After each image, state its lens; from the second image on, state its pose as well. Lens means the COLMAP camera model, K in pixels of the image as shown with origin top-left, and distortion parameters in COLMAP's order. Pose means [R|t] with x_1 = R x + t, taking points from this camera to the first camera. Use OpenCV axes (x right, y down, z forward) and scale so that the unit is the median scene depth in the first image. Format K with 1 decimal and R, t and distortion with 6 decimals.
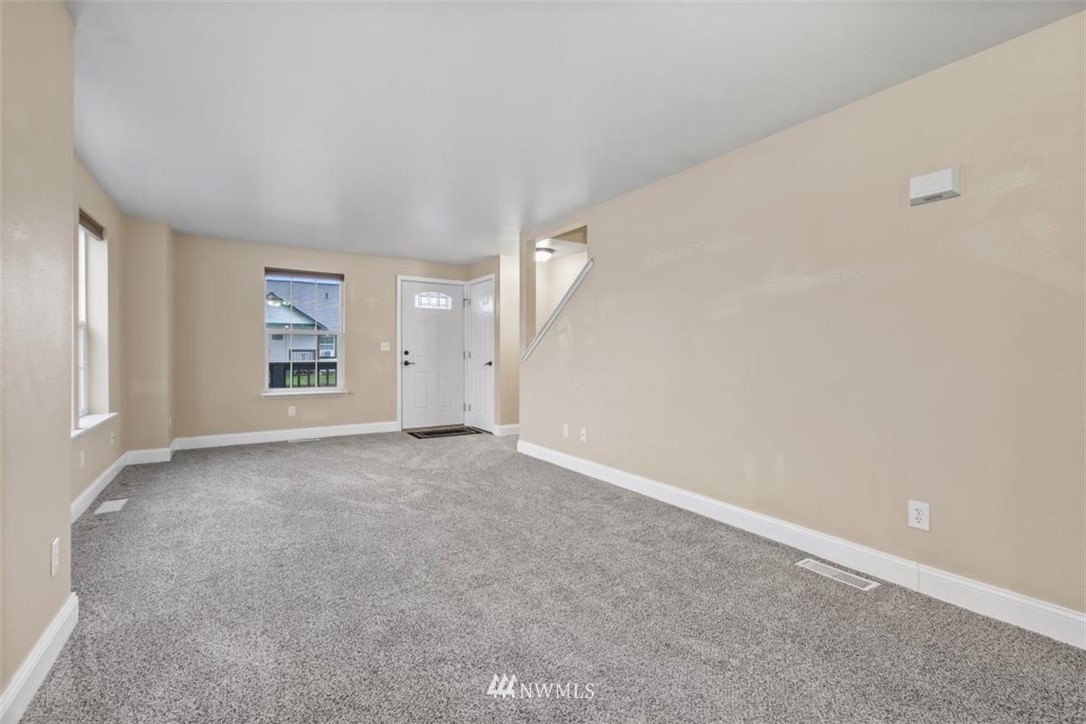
lens RADIAL K [[475.2, 0, 540.5], [0, 475.2, 358.7], [0, 0, 1]] dist [-0.000052, -0.000444]
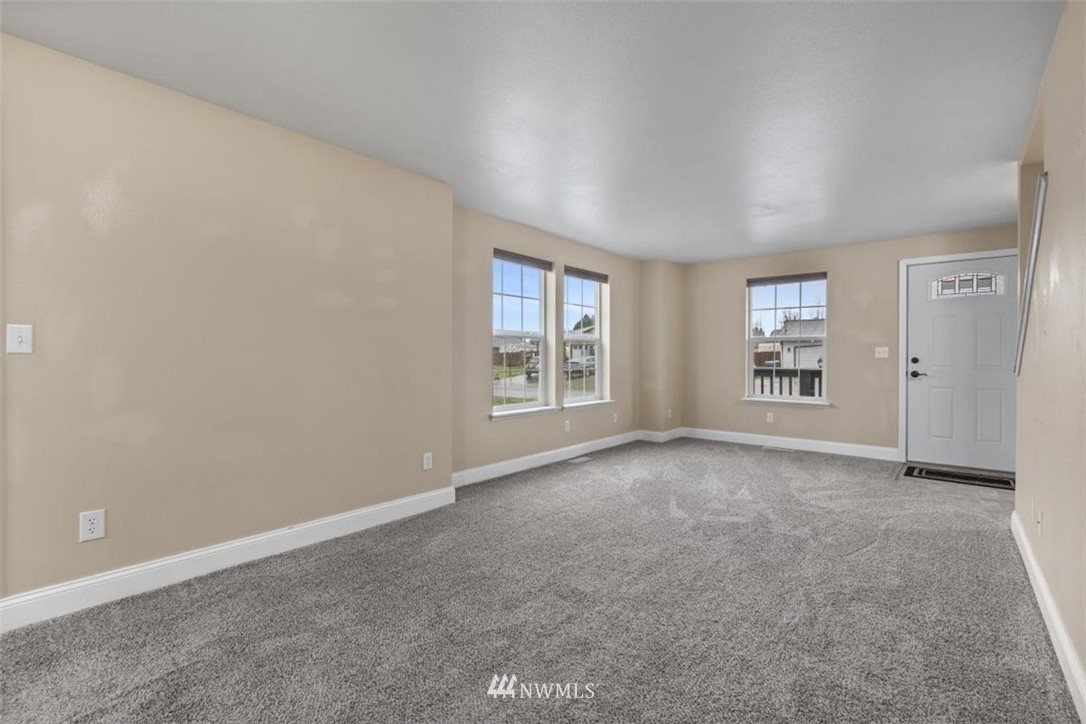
lens RADIAL K [[482.3, 0, 559.5], [0, 482.3, 362.0], [0, 0, 1]] dist [0.001186, -0.000090]
pose [[0.306827, 0.006284, -0.951745, 0.314552], [-0.014816, 0.999889, 0.001825, -0.003163], [0.951650, 0.013541, 0.306886, 0.262706]]
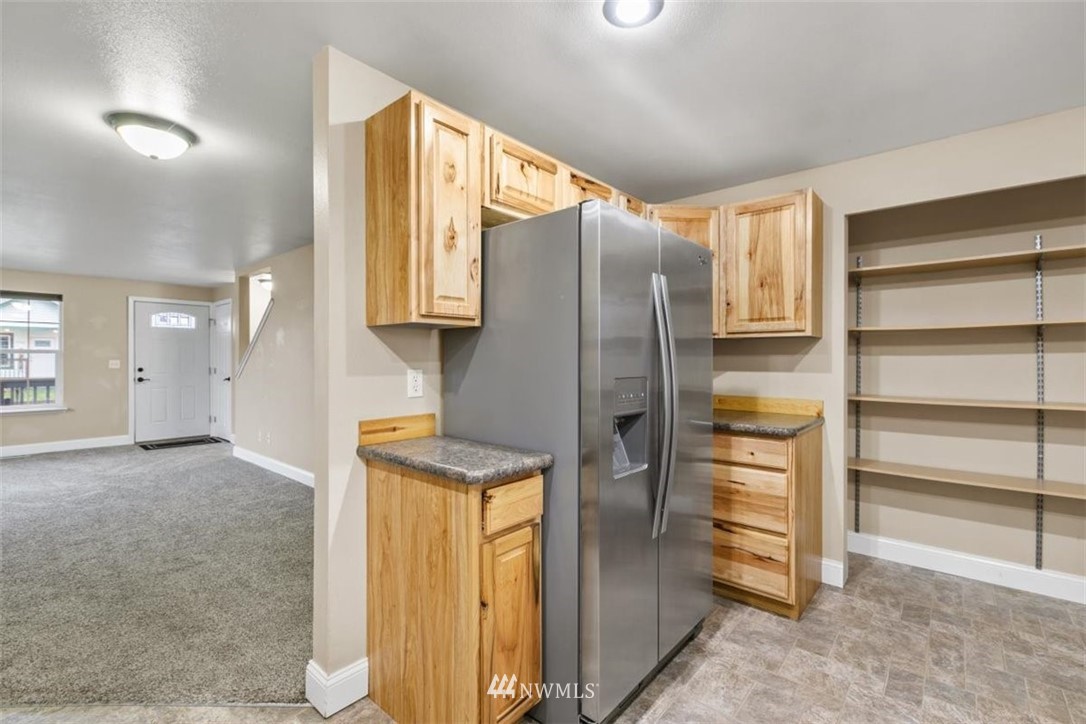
lens RADIAL K [[475.2, 0, 540.5], [0, 475.2, 358.7], [0, 0, 1]] dist [-0.000052, -0.000444]
pose [[0.960116, -0.001928, 0.279596, 0.317931], [0.005010, 0.999934, -0.010309, -0.024785], [-0.279558, 0.011299, 0.960062, -0.302310]]
